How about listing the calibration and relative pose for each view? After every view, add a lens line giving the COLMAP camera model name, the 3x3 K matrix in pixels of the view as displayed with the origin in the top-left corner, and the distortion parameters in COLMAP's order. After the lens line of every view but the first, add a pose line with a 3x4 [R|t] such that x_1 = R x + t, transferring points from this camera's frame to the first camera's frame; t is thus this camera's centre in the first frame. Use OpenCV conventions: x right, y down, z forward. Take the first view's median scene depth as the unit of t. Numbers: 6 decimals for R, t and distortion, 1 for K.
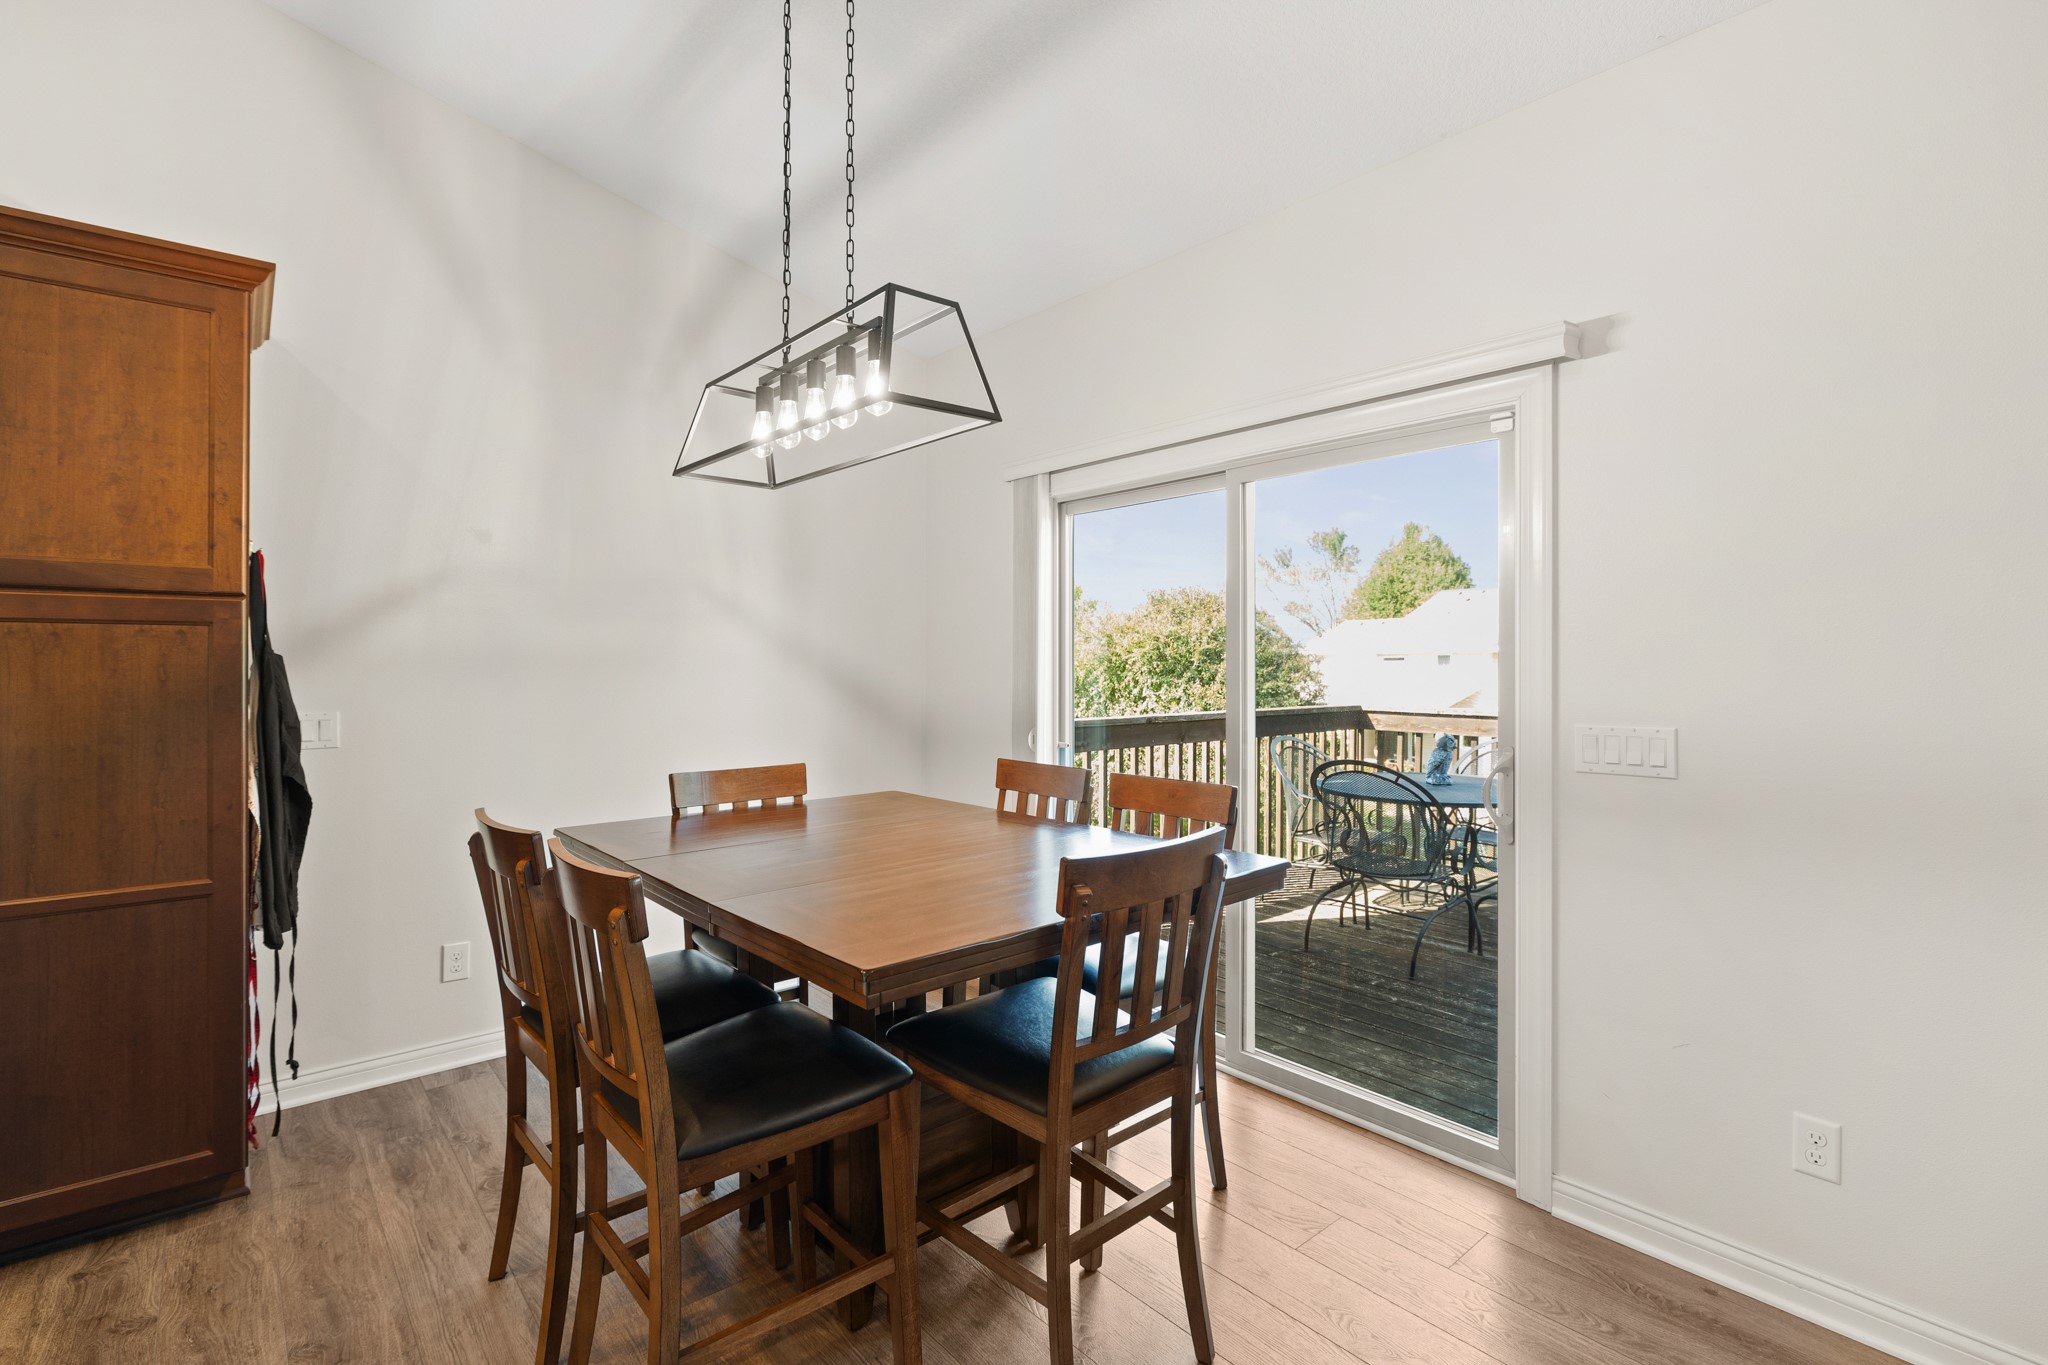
lens RADIAL K [[954.5, 0, 1026.7], [0, 954.5, 658.5], [0, 0, 1]] dist [-0.006342, -0.000433]
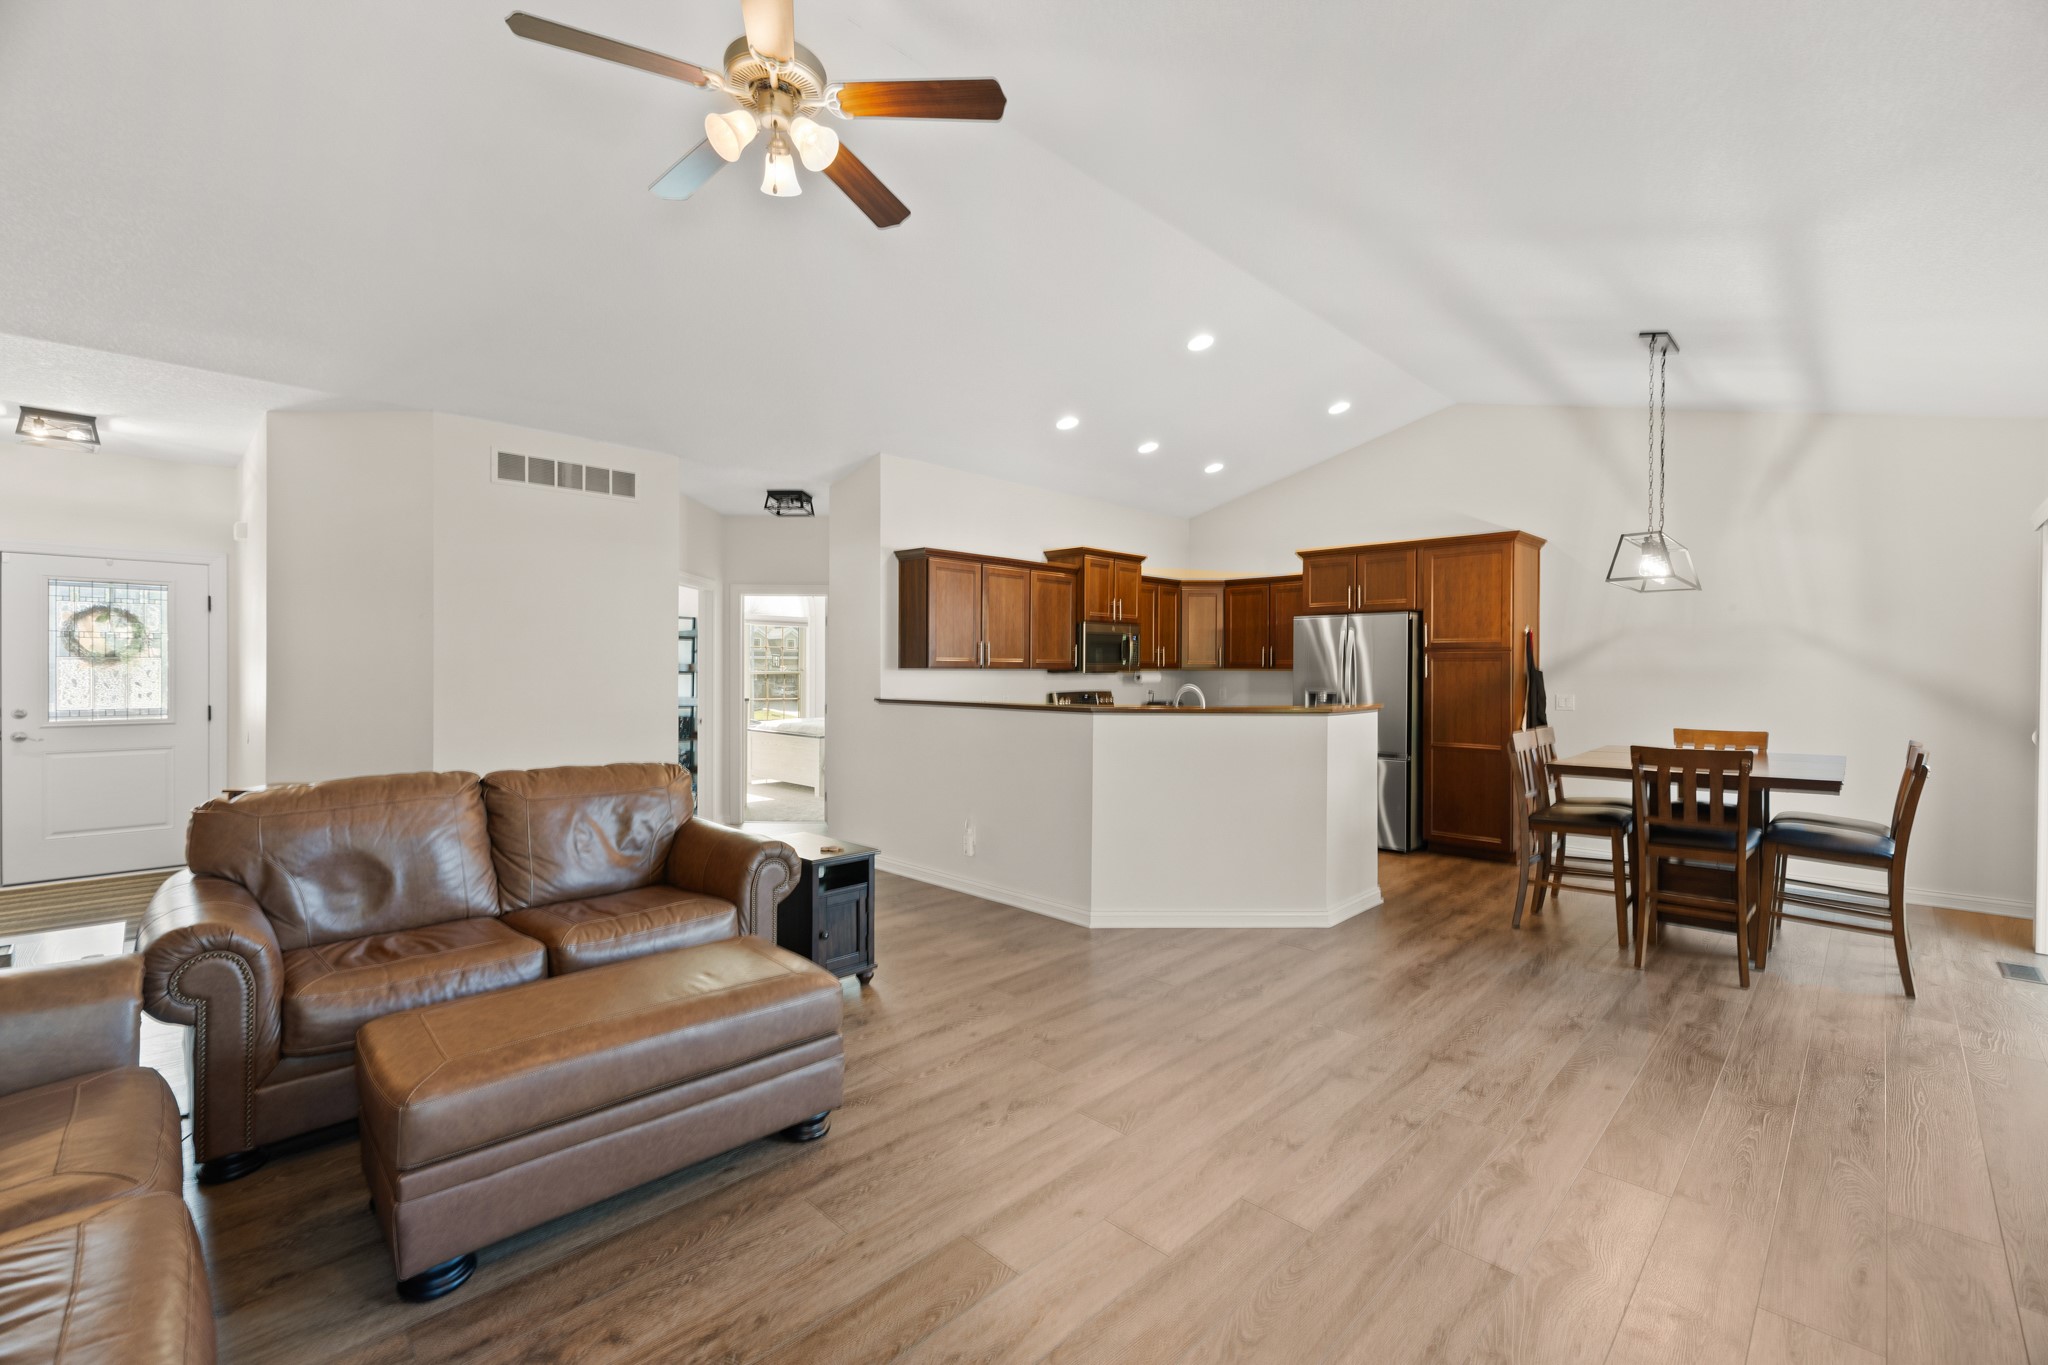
lens RADIAL K [[876.1, 0, 1014.5], [0, 876.1, 663.1], [0, 0, 1]] dist [0.002848, -0.000091]
pose [[0.081354, -0.005028, -0.996673, 1.694008], [0.001966, 0.999986, -0.004885, -0.014690], [0.996683, -0.001562, 0.081363, -0.703894]]
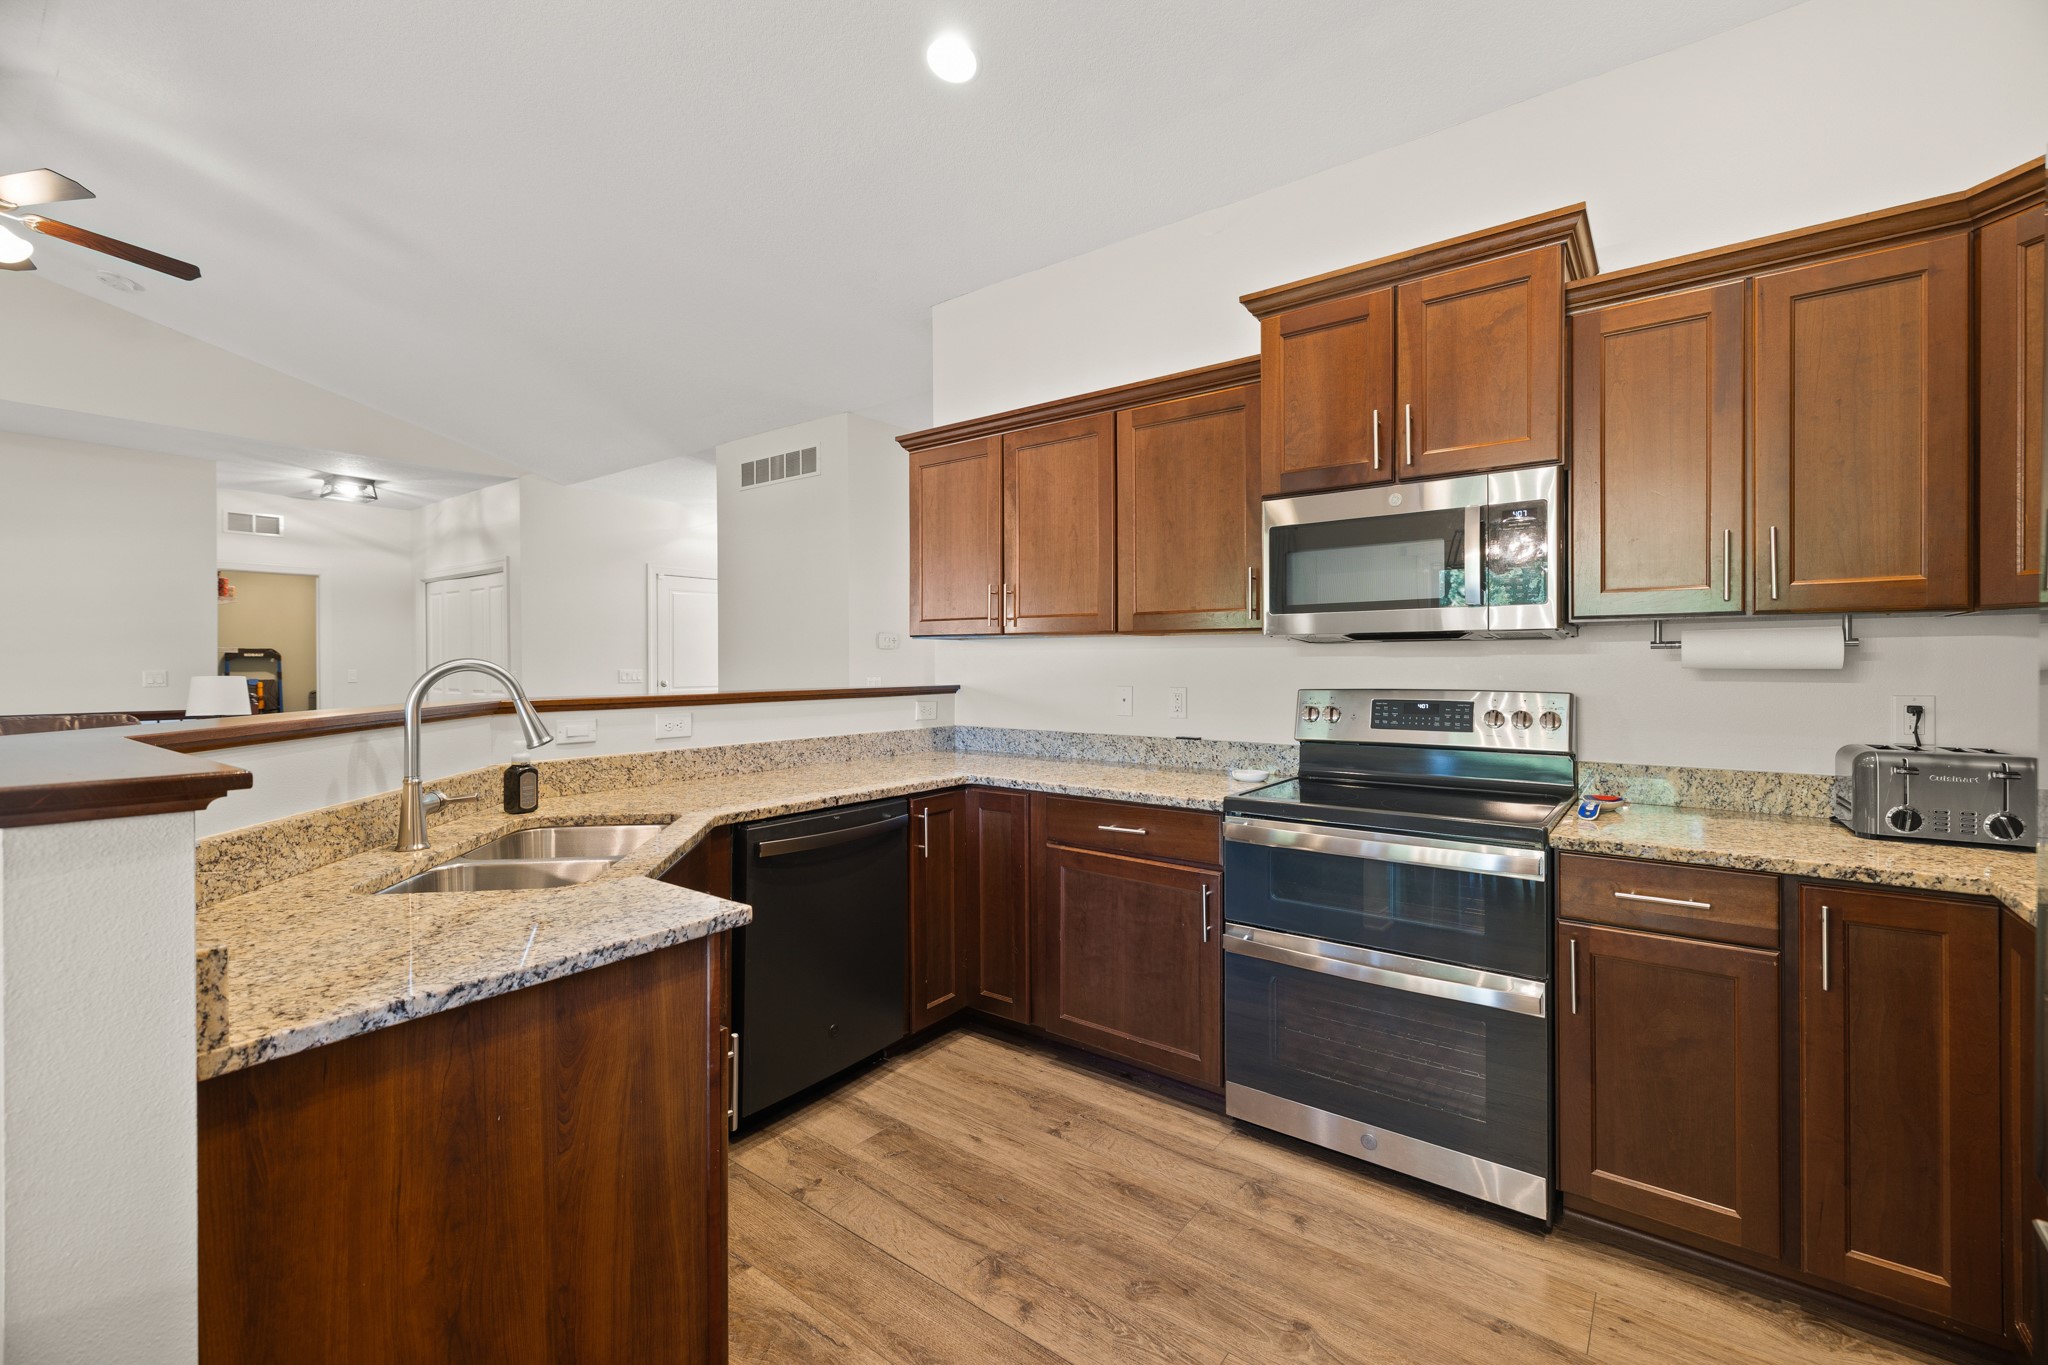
lens RADIAL K [[868.7, 0, 1017.4], [0, 868.7, 669.0], [0, 0, 1]] dist [0.002388, 0.000306]
pose [[-0.979495, 0.002400, -0.201454, -0.802955], [0.001867, 0.999994, 0.002835, 0.039831], [0.201459, 0.002401, -0.979494, 0.818826]]
